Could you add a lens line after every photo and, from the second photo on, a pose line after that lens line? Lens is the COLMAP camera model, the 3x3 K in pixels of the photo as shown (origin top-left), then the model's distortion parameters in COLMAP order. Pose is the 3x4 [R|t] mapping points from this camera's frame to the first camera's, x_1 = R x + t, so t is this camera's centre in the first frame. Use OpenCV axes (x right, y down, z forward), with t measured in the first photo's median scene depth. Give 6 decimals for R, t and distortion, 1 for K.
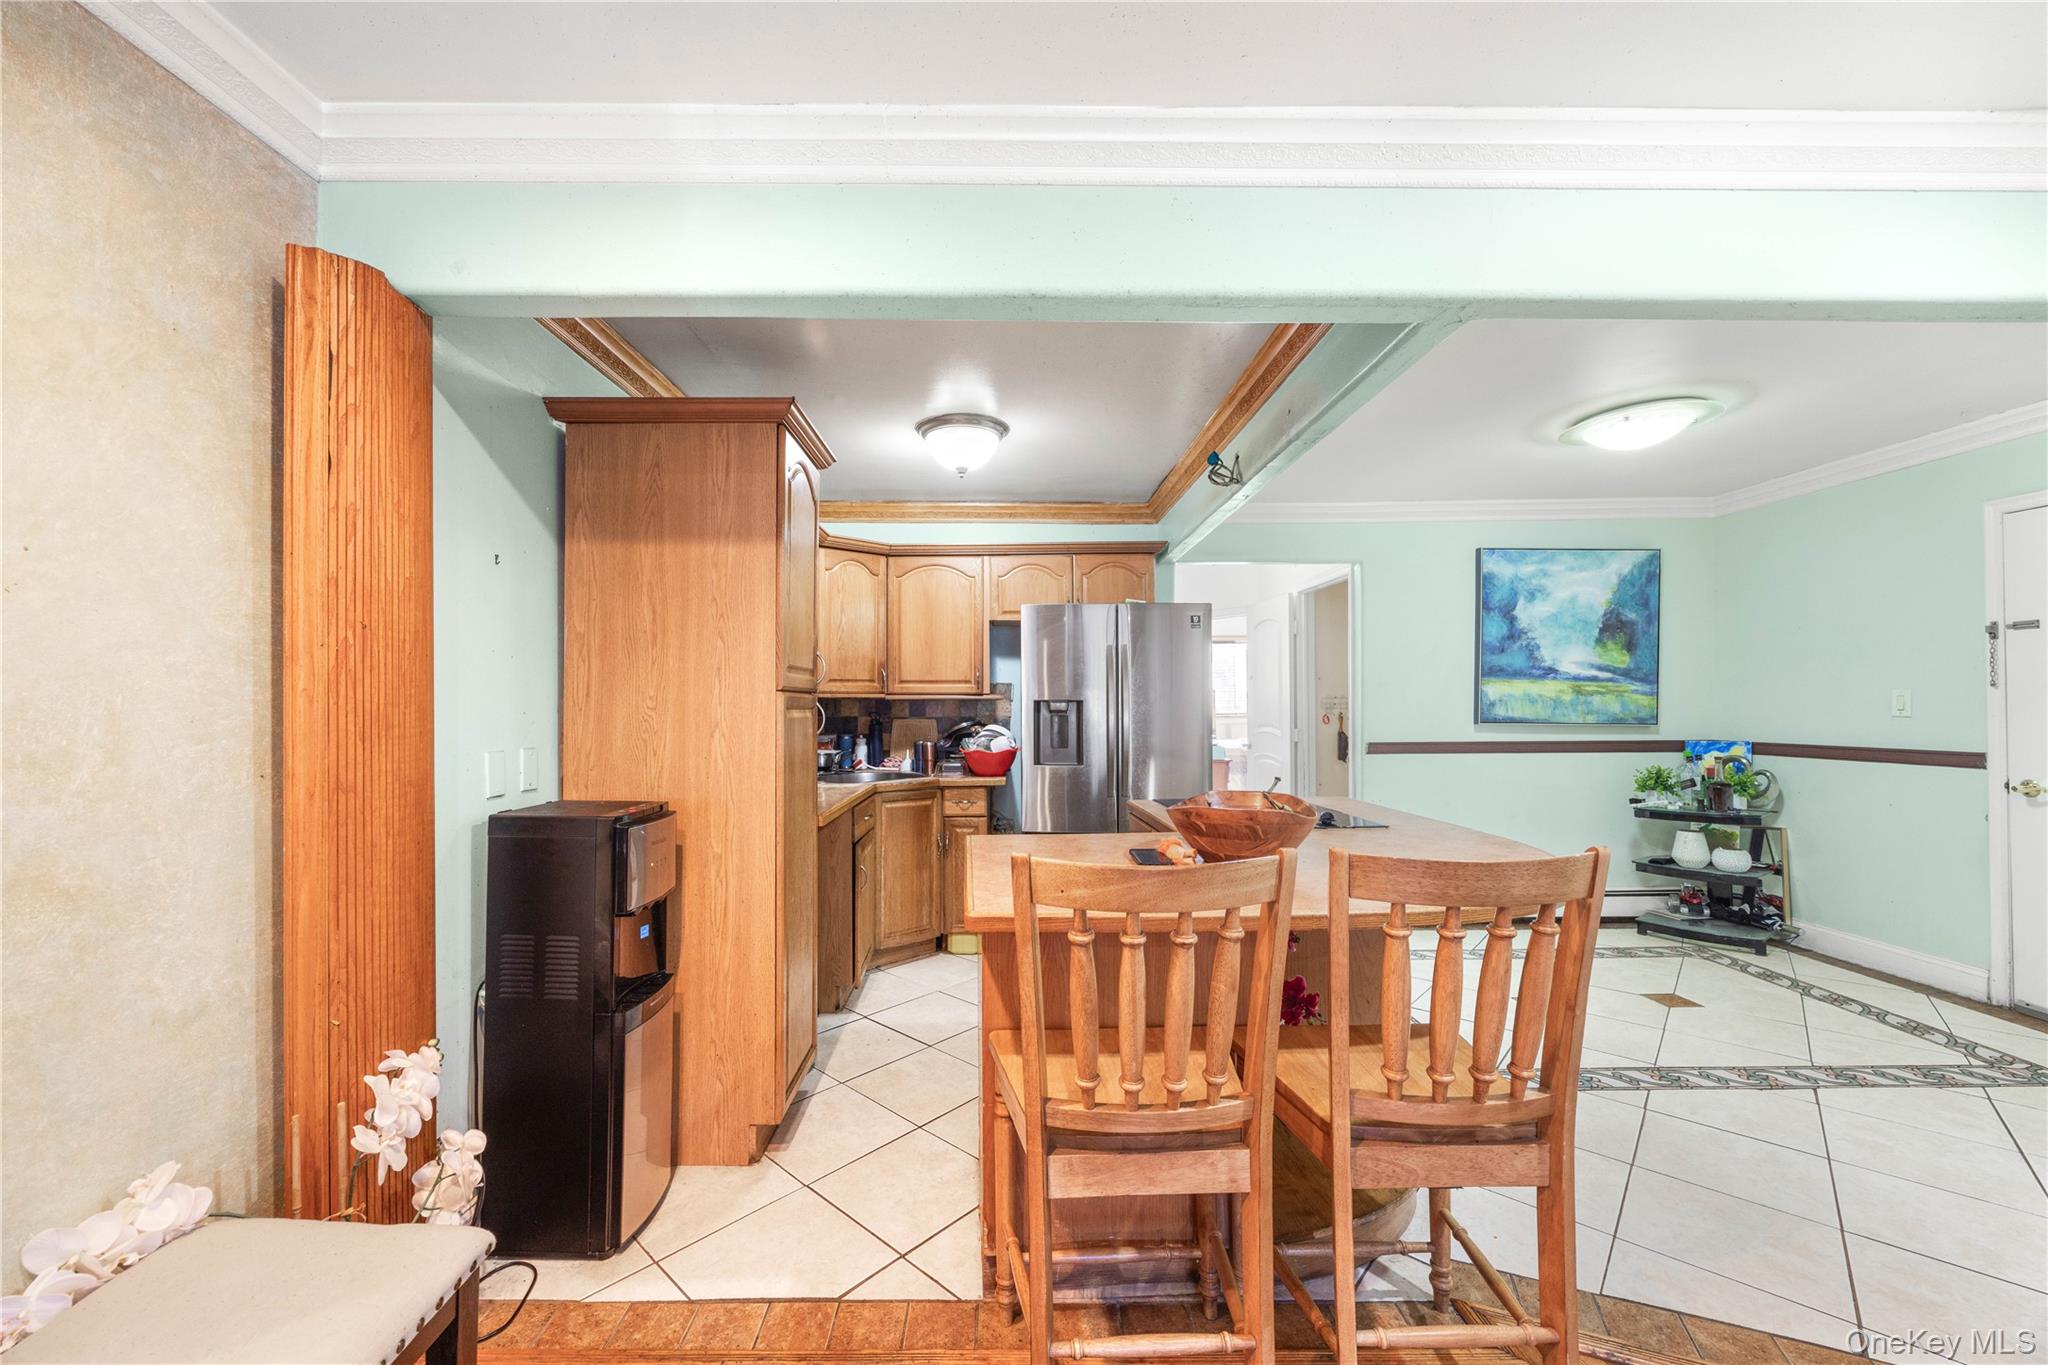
lens RADIAL K [[779.3, 0, 1015.0], [0, 779.3, 703.7], [0, 0, 1]] dist [-0.000142, -0.000190]
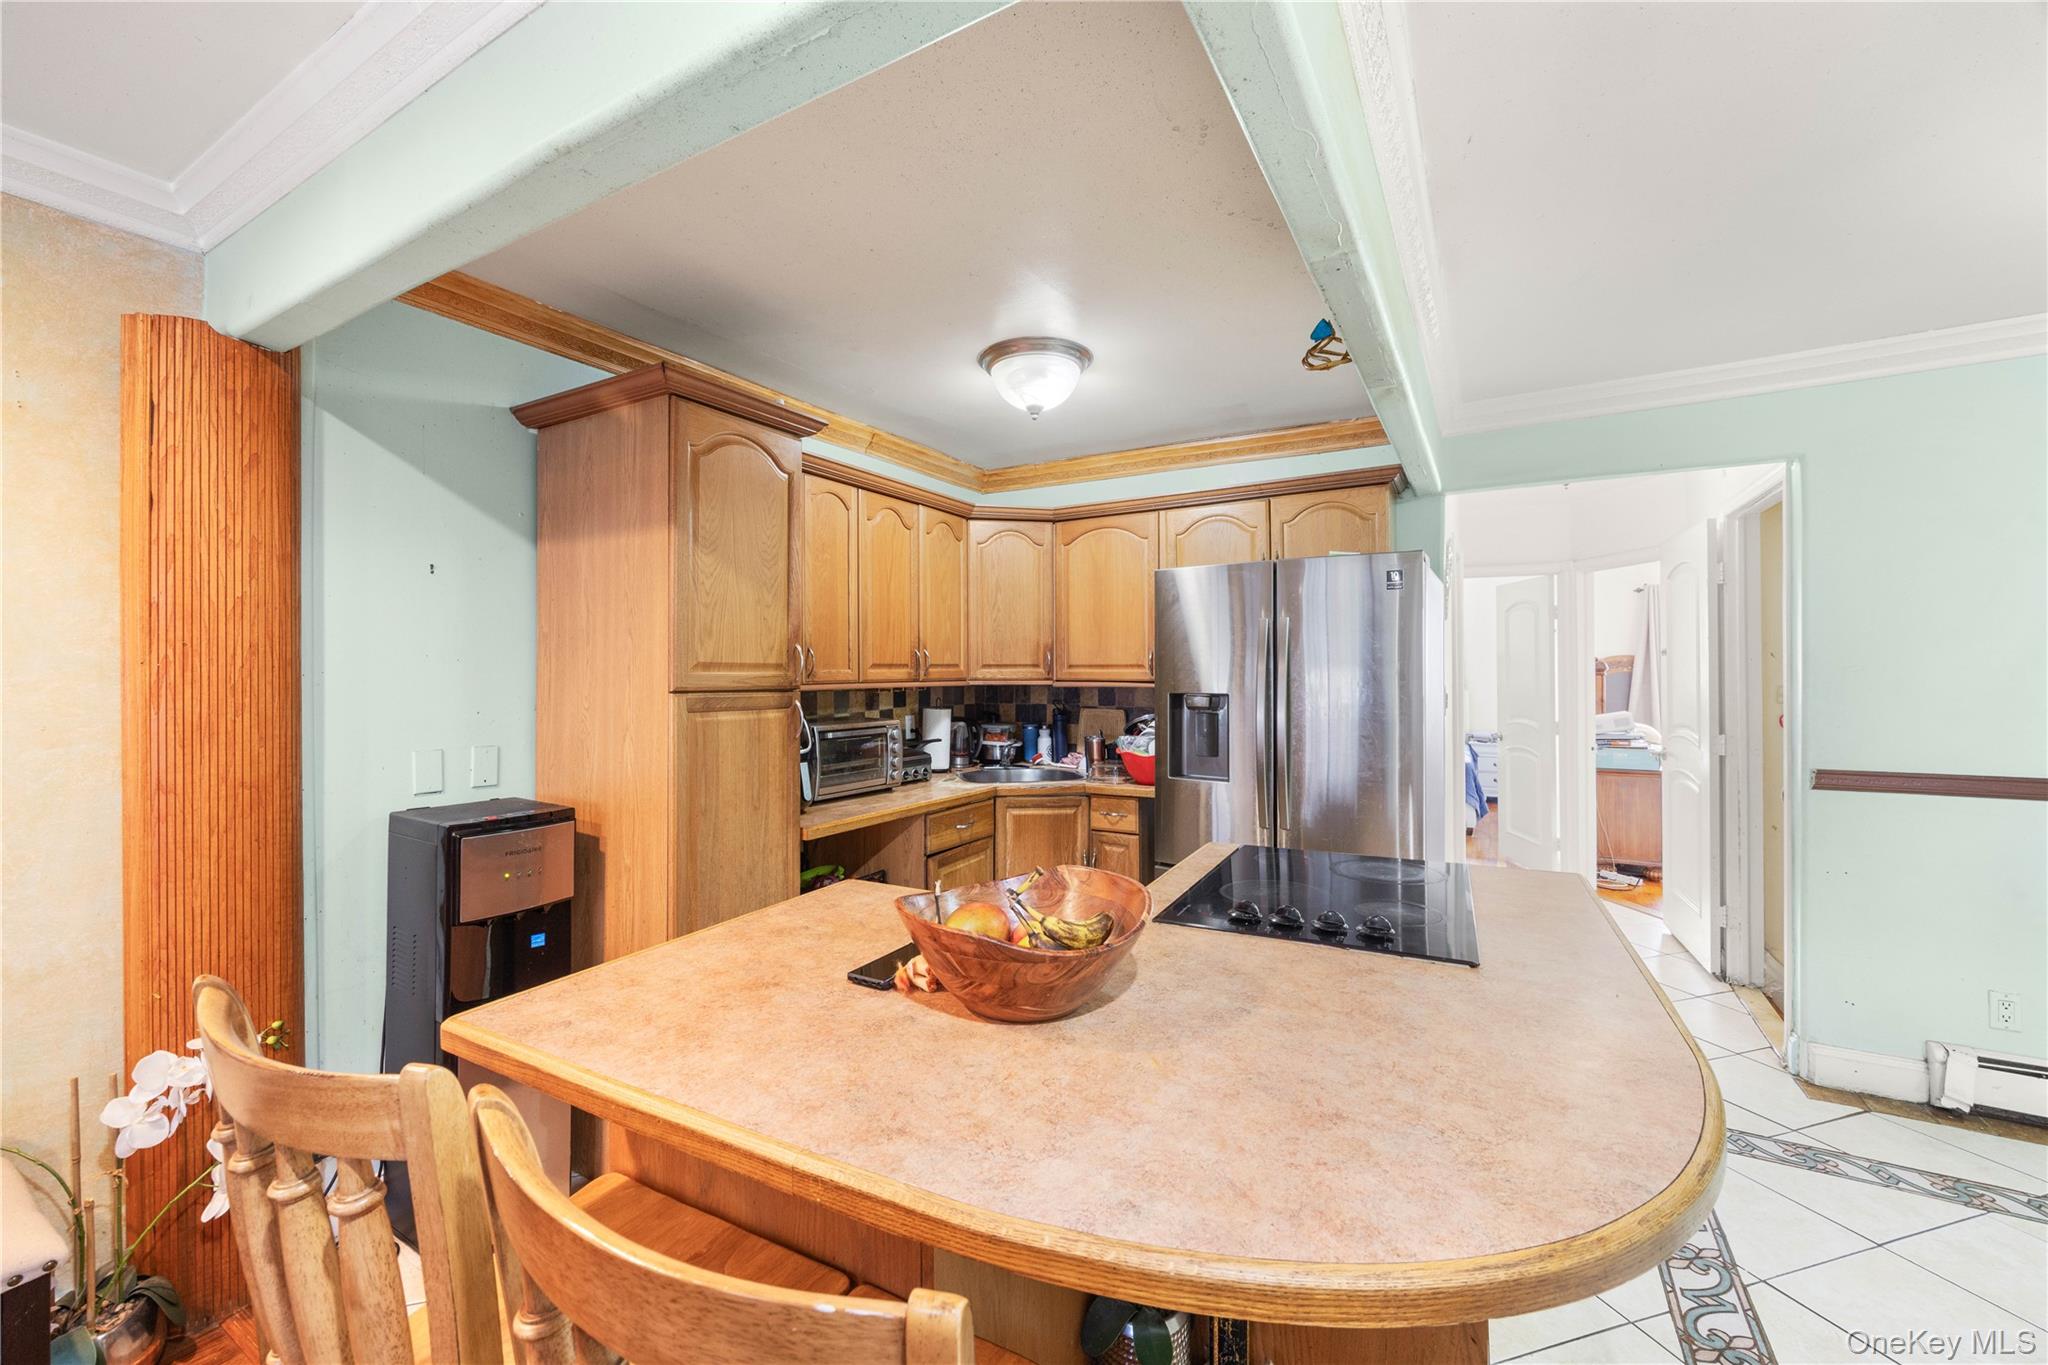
lens RADIAL K [[805.2, 0, 1026.1], [0, 805.2, 676.8], [0, 0, 1]] dist [-0.003875, -0.000552]
pose [[0.864322, 0.005790, -0.502905, 0.263967], [-0.003604, 0.999979, 0.005318, -0.021551], [0.502926, -0.002784, 0.864325, 0.209435]]
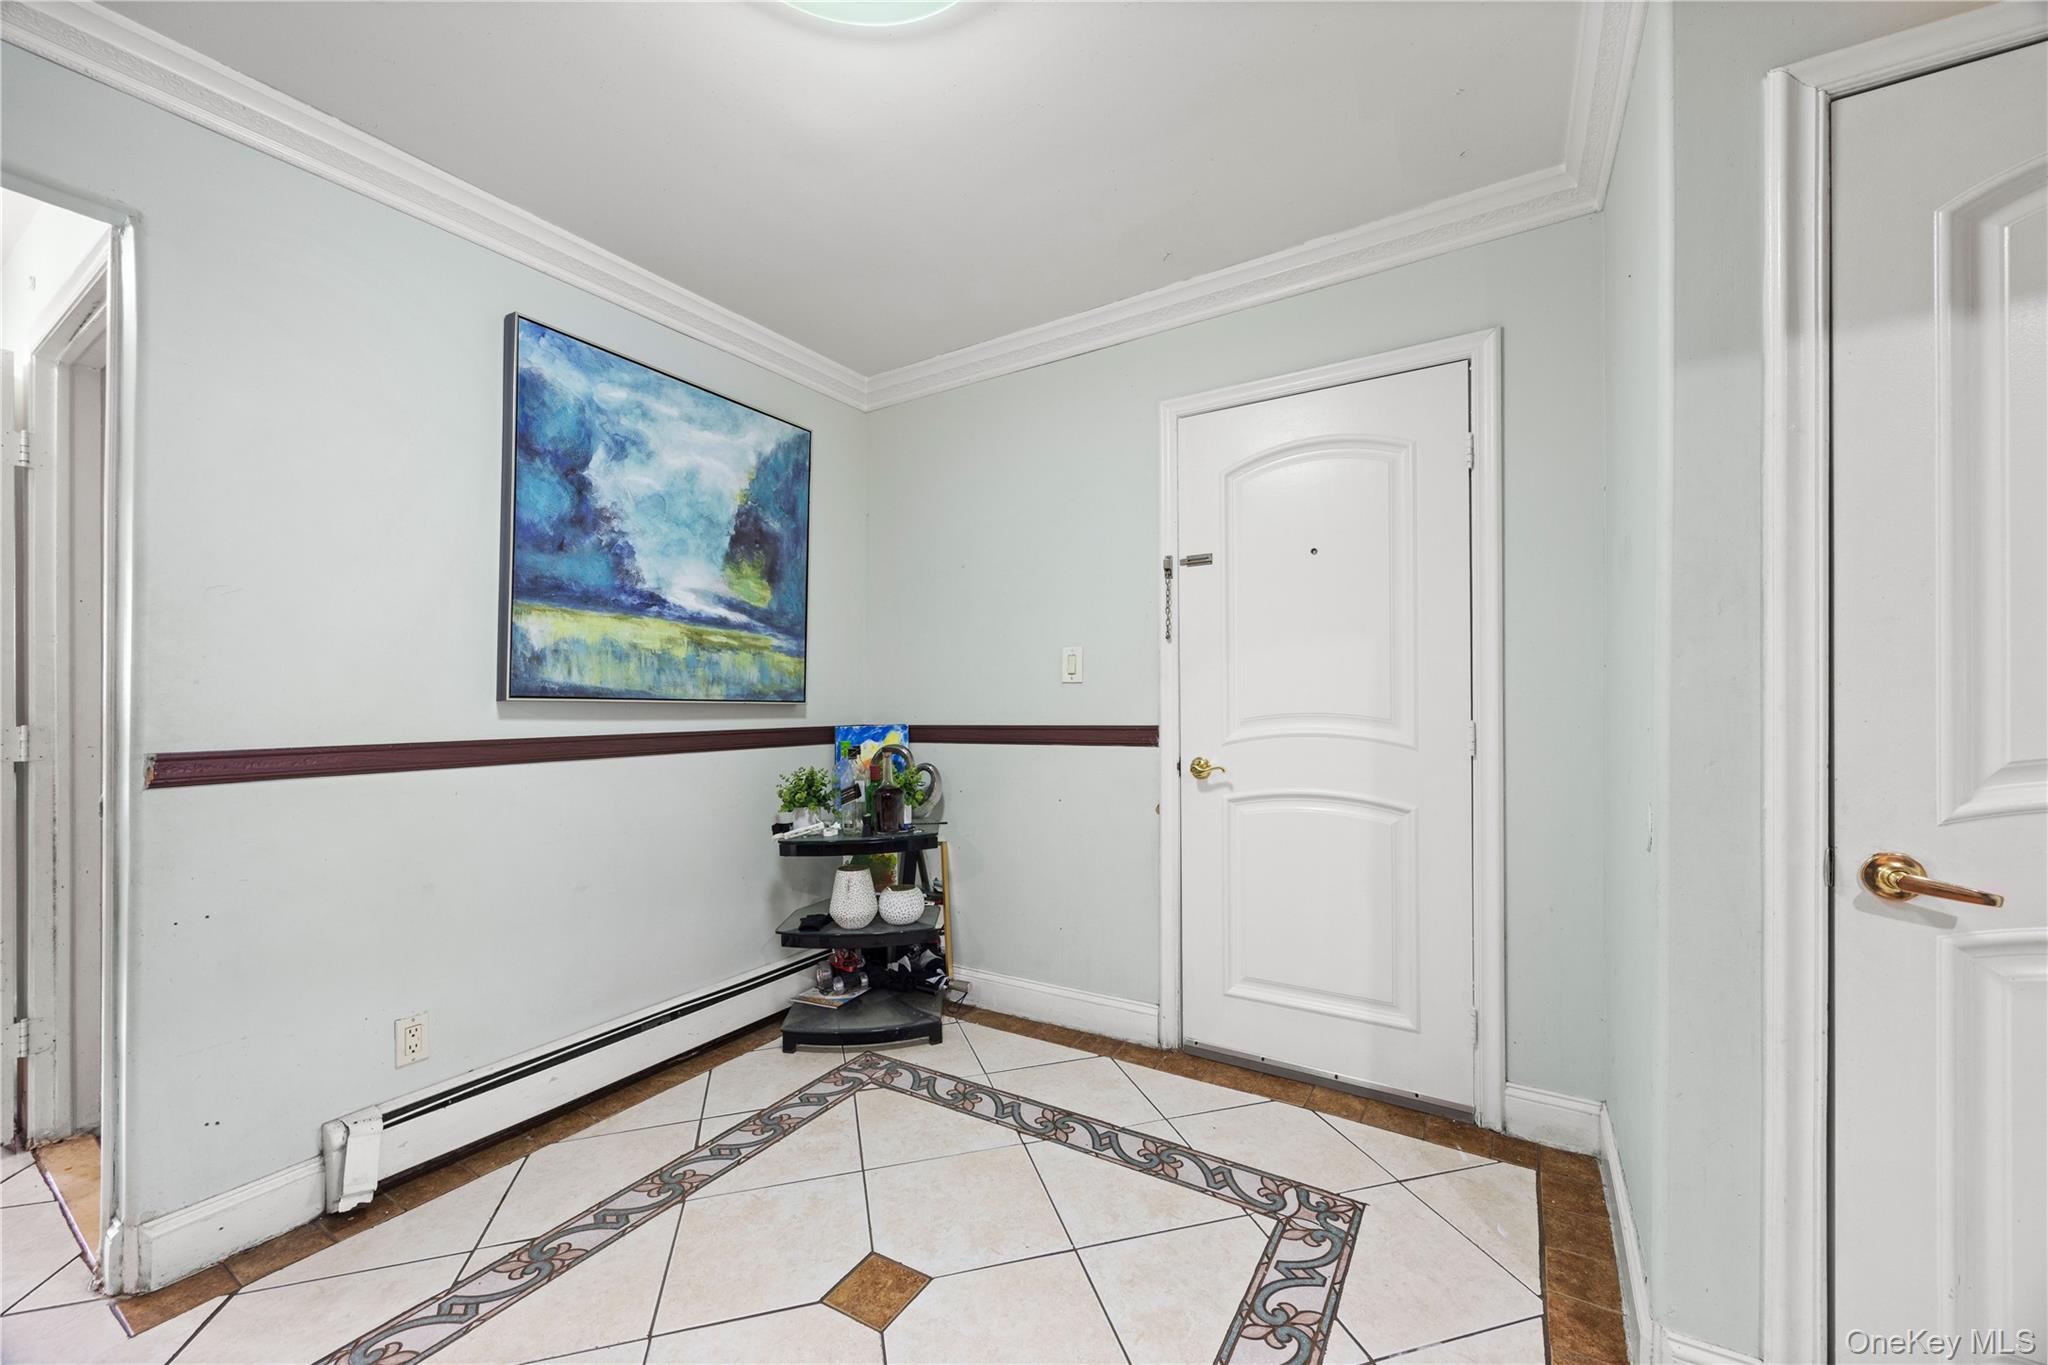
lens RADIAL K [[797.3, 0, 1024.0], [0, 797.3, 682.5], [0, 0, 1]] dist [-0.002975, 0.000597]
pose [[0.524433, 0.022471, 0.851155, 0.382385], [0.005361, 0.999545, -0.029692, 0.032948], [-0.851435, 0.020134, 0.524074, 0.533939]]
